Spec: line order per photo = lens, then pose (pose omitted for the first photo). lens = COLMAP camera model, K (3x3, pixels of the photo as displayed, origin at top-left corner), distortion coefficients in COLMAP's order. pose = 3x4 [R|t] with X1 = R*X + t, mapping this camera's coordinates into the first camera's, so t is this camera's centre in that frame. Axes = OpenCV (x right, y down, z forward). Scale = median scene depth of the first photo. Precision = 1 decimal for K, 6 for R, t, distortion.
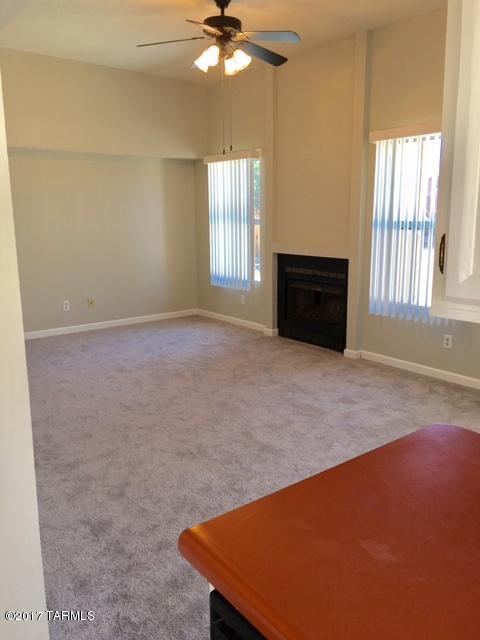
lens RADIAL K [[541.1, 0, 242.8], [0, 541.1, 314.6], [0, 0, 1]] dist [0.056783, -0.086770]
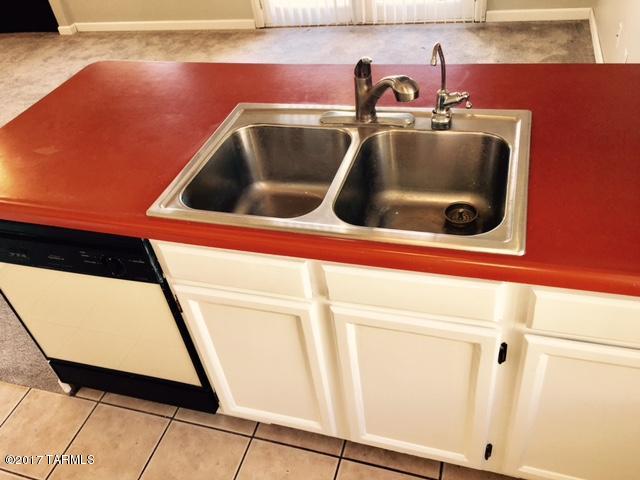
lens RADIAL K [[541.1, 0, 320.0], [0, 541.1, 234.7], [0, 0, 1]] dist [0.056783, -0.086770]
pose [[0.811287, -0.438501, 0.386691, 0.031944], [0.223302, 0.843671, 0.488216, 0.005565], [-0.540324, -0.309734, 0.782378, -0.152786]]
